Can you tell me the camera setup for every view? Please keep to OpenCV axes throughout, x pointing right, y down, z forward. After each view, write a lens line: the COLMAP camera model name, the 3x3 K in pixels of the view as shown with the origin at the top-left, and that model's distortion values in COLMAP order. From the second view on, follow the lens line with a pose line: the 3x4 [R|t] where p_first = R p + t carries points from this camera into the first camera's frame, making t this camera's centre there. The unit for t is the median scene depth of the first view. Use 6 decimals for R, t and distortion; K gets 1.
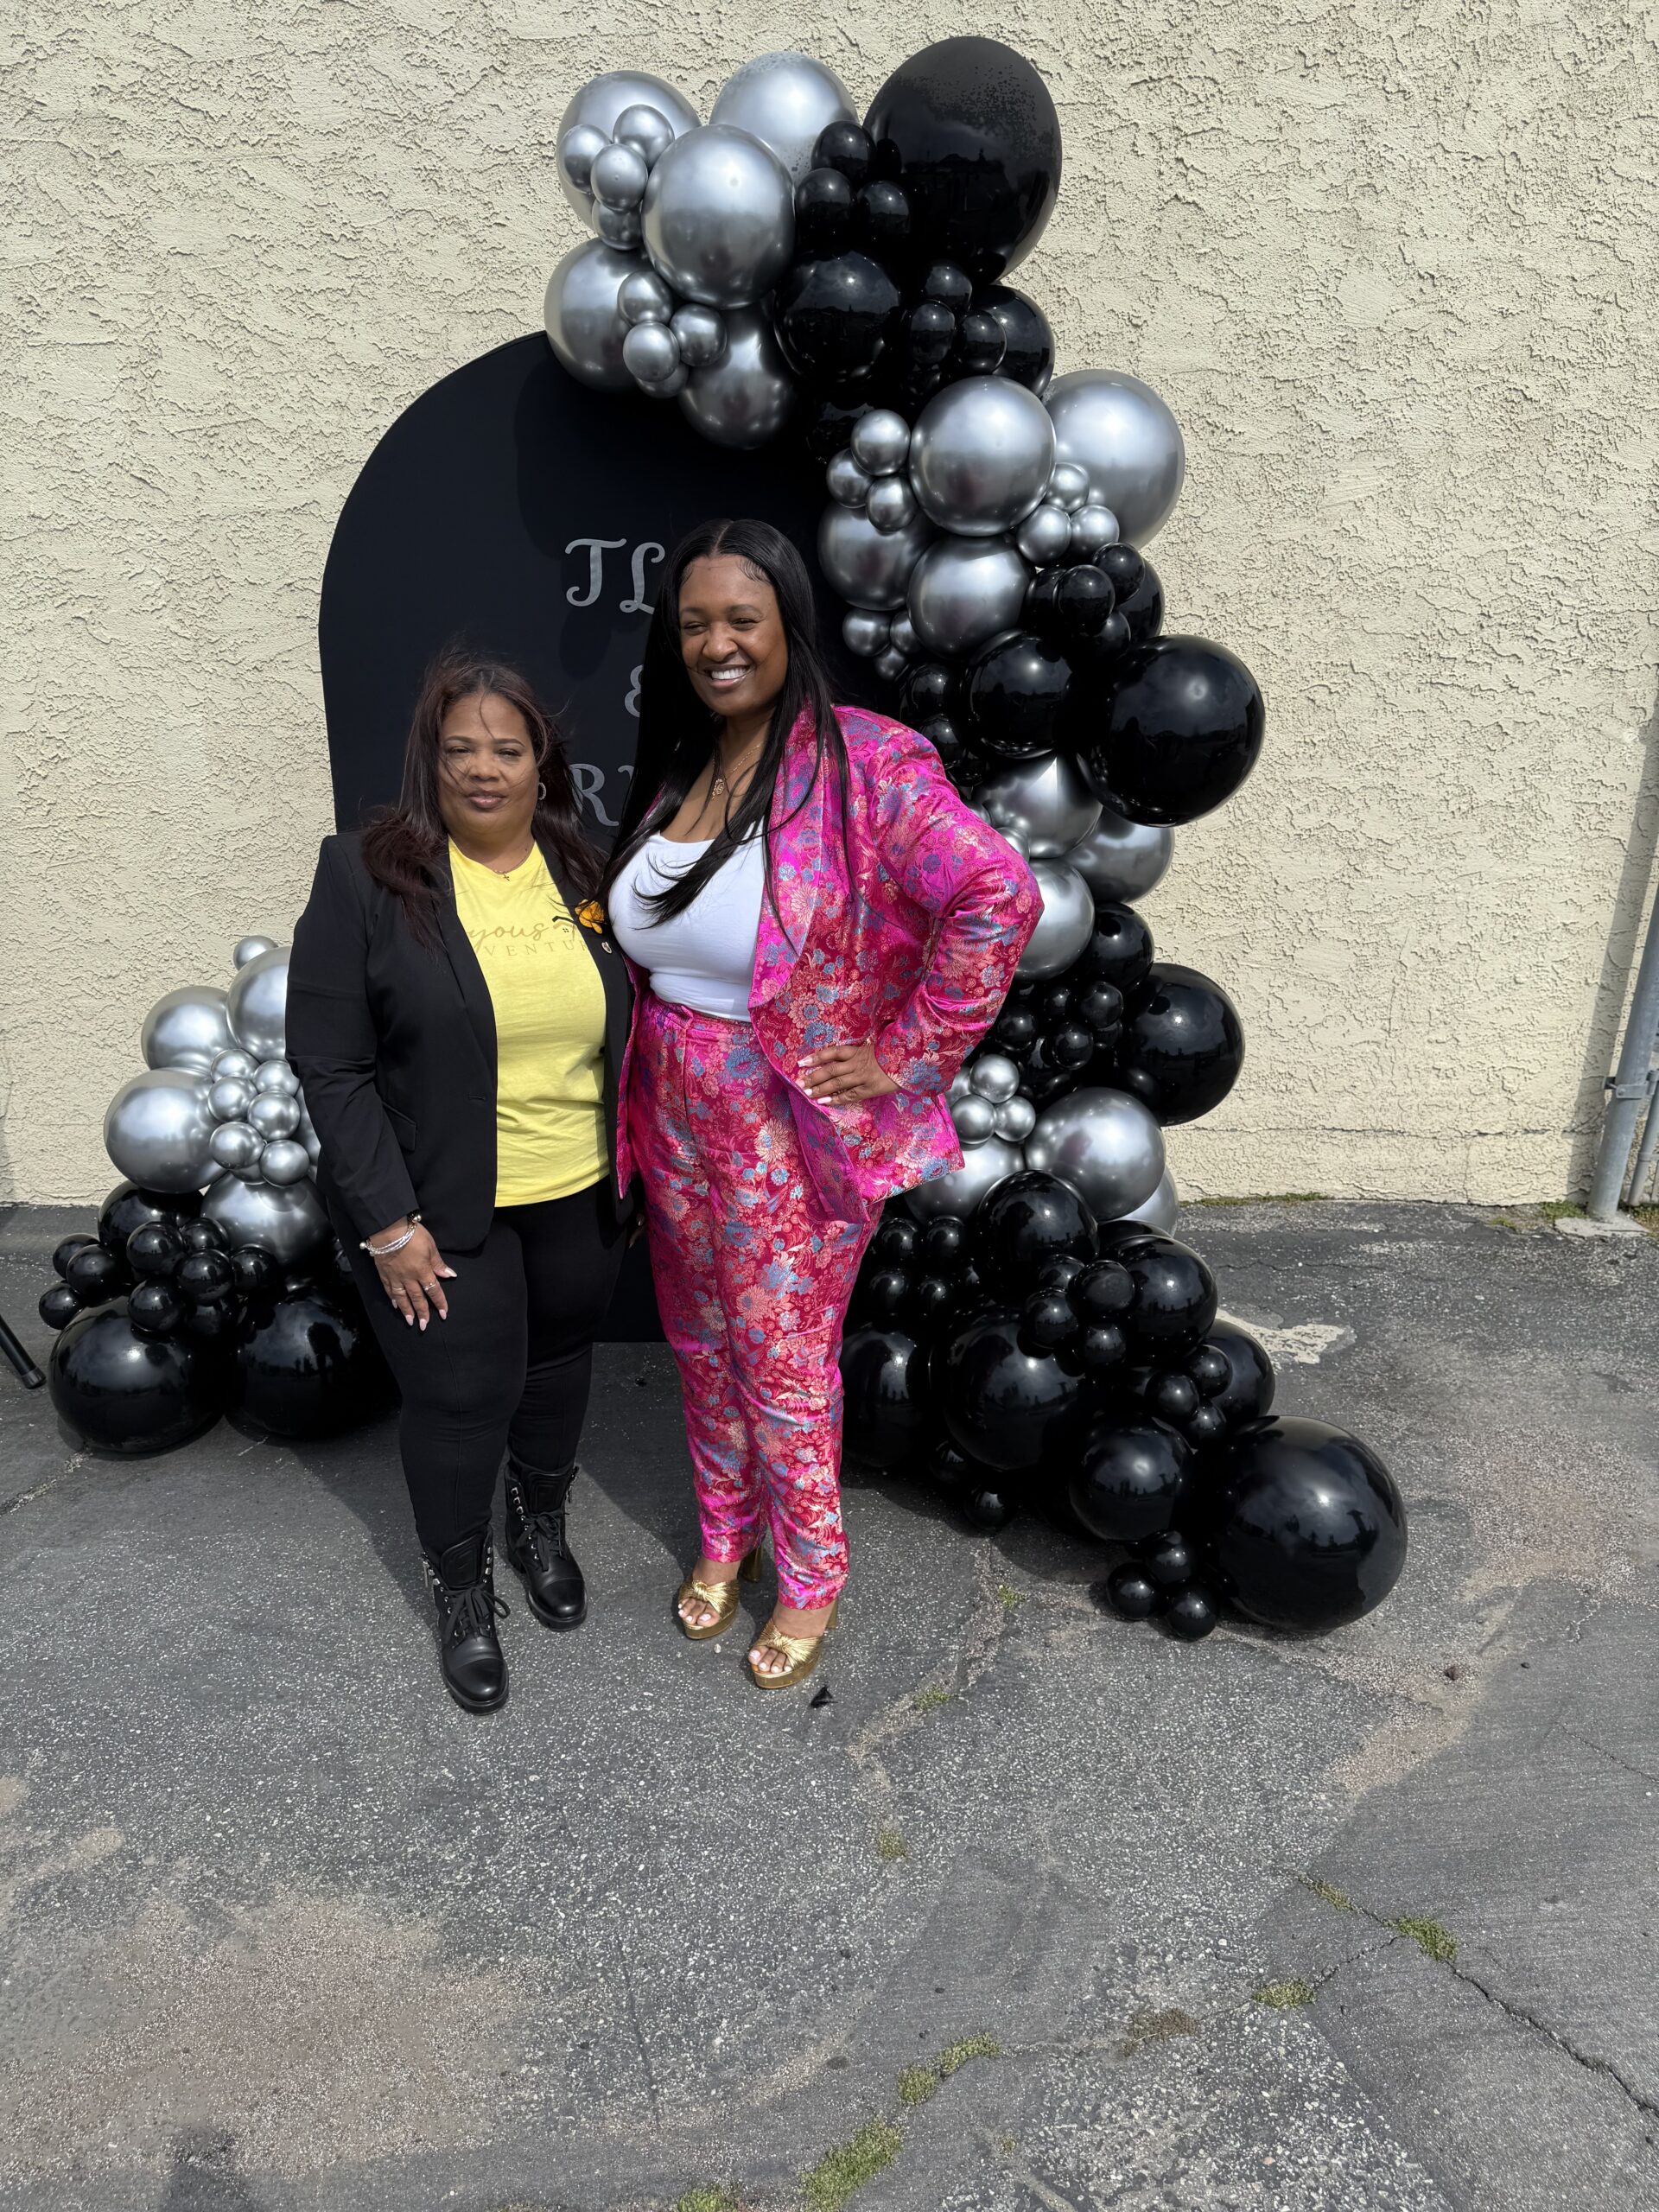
lens RADIAL K [[1510.6, 0, 829.5], [0, 1510.6, 1106.0], [0, 0, 1]] dist [0.000699, -0.004739]
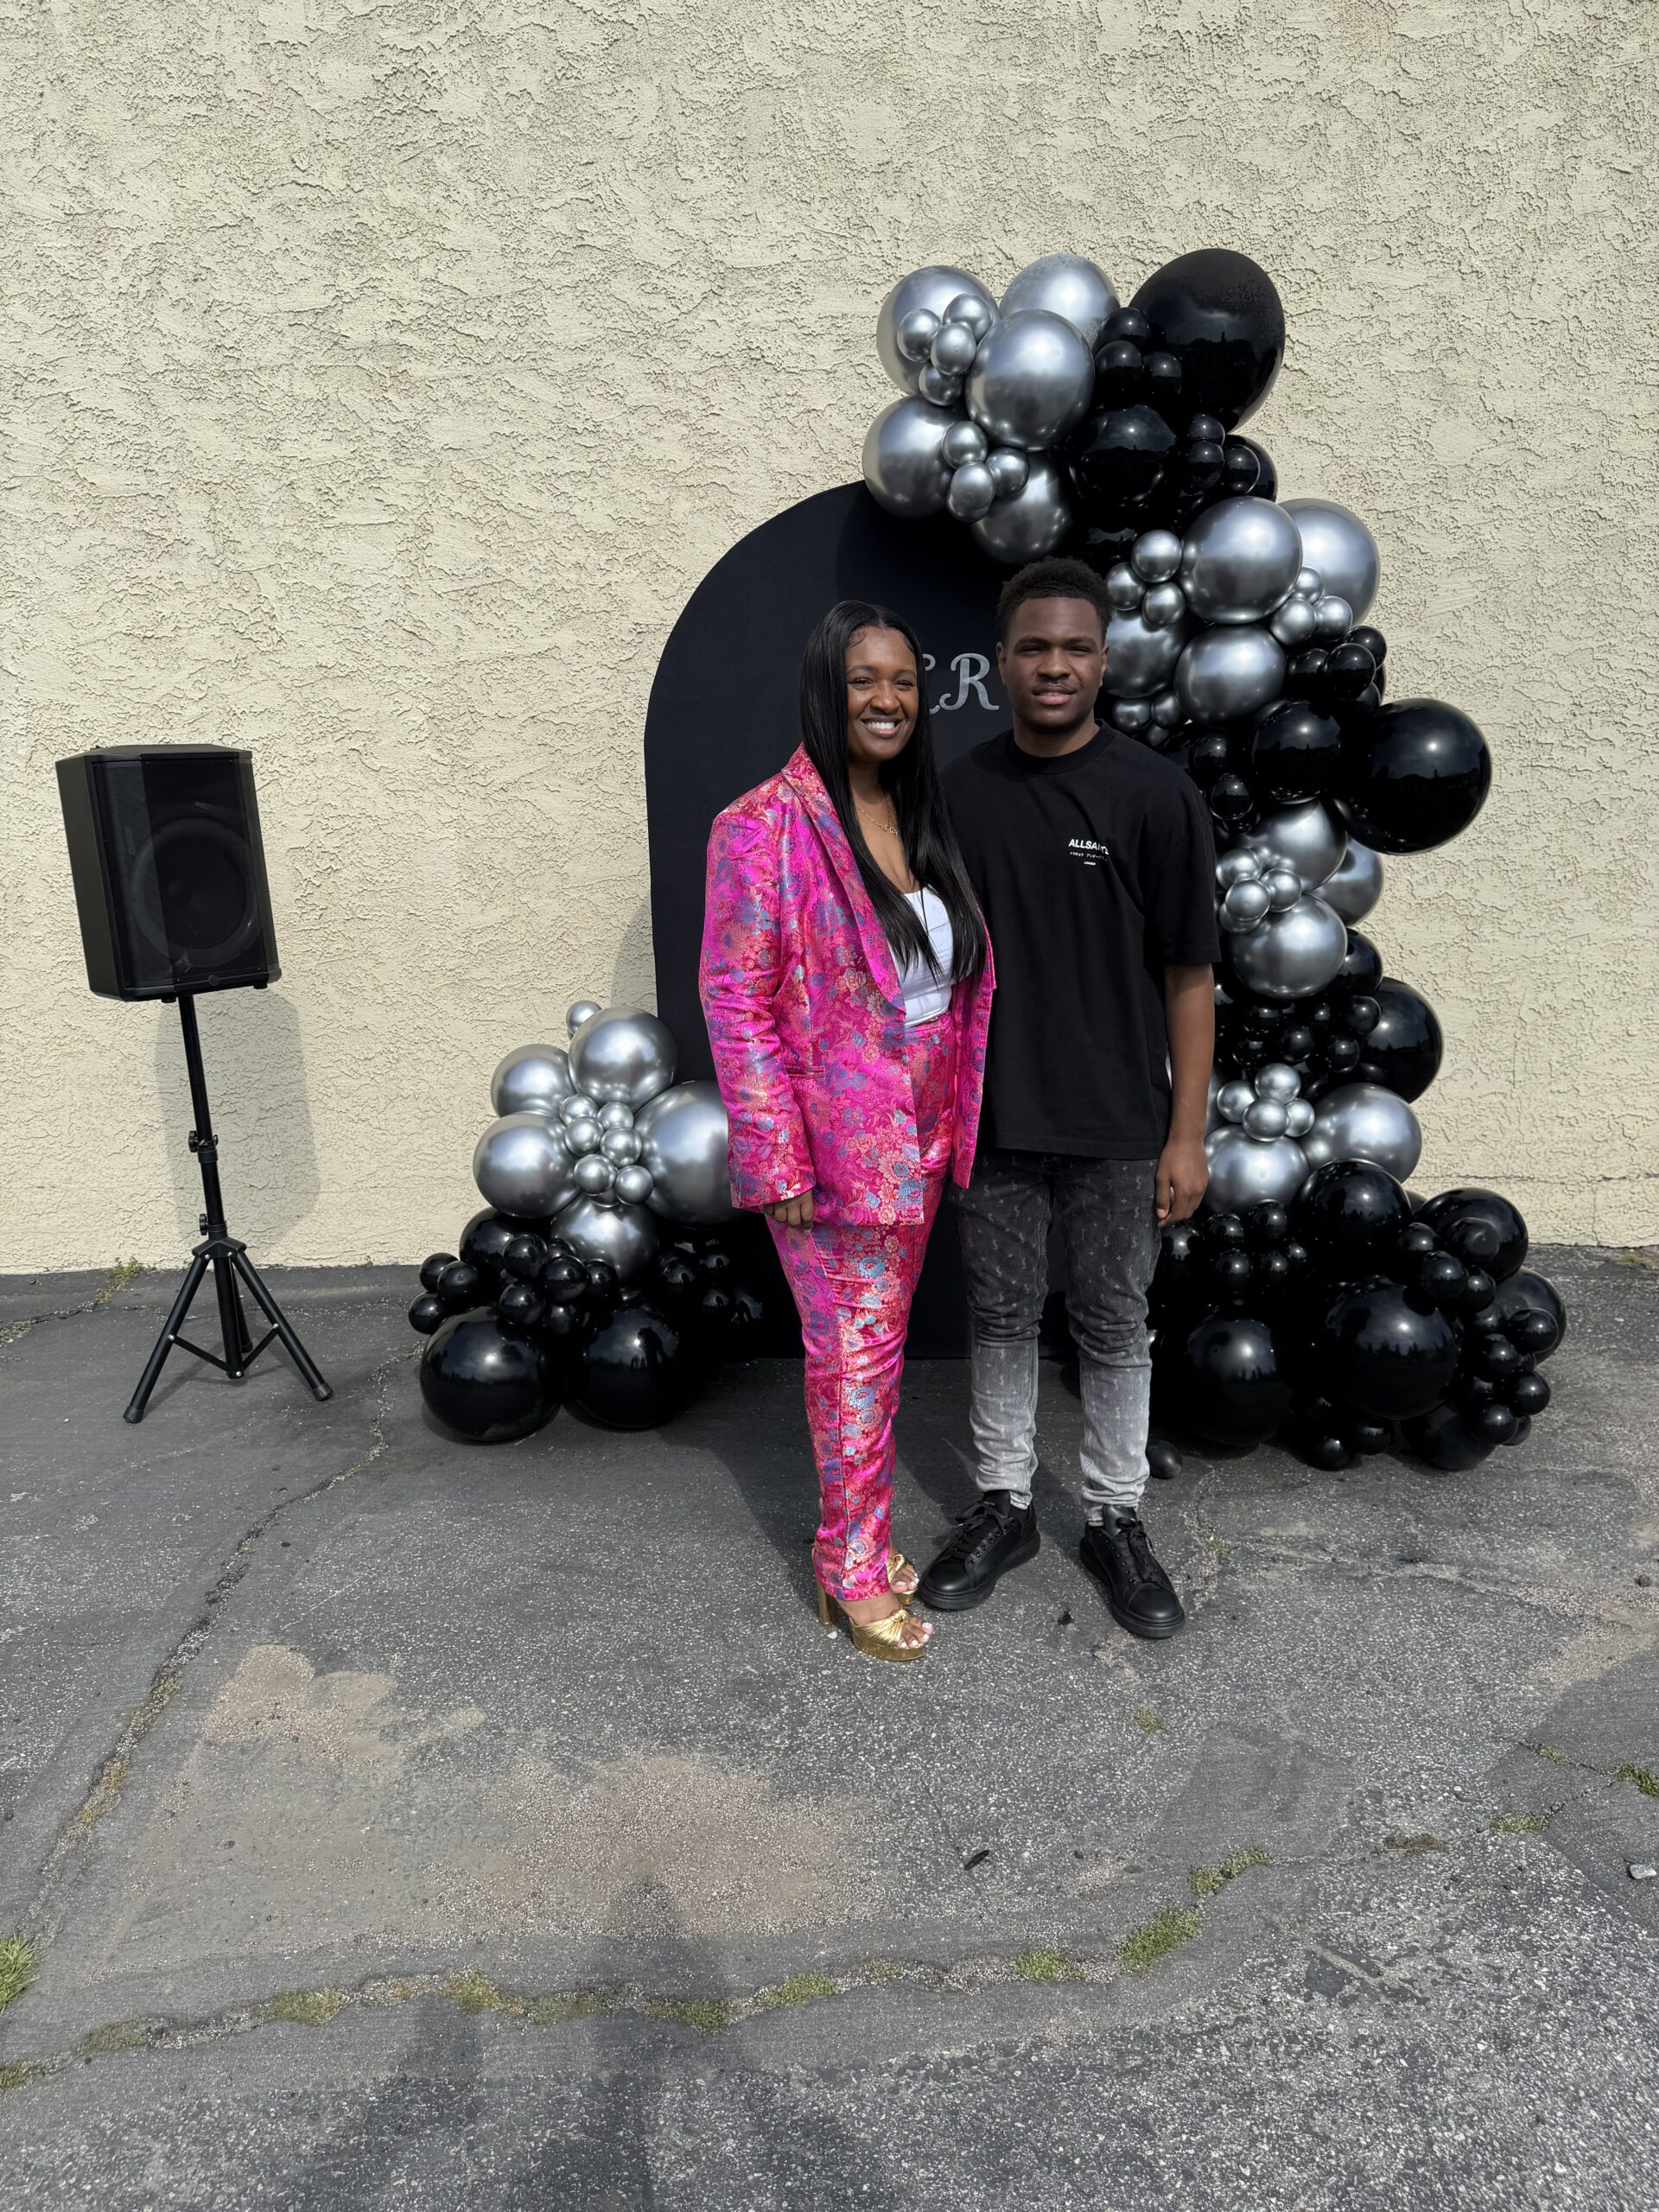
lens RADIAL K [[1502.3, 0, 829.5], [0, 1502.3, 1106.0], [0, 0, 1]] dist [0.012220, -0.018892]
pose [[0.998588, -0.025173, -0.046784, -0.086749], [0.019773, 0.993455, -0.112503, 0.098179], [0.049310, 0.111419, 0.992549, -0.120155]]
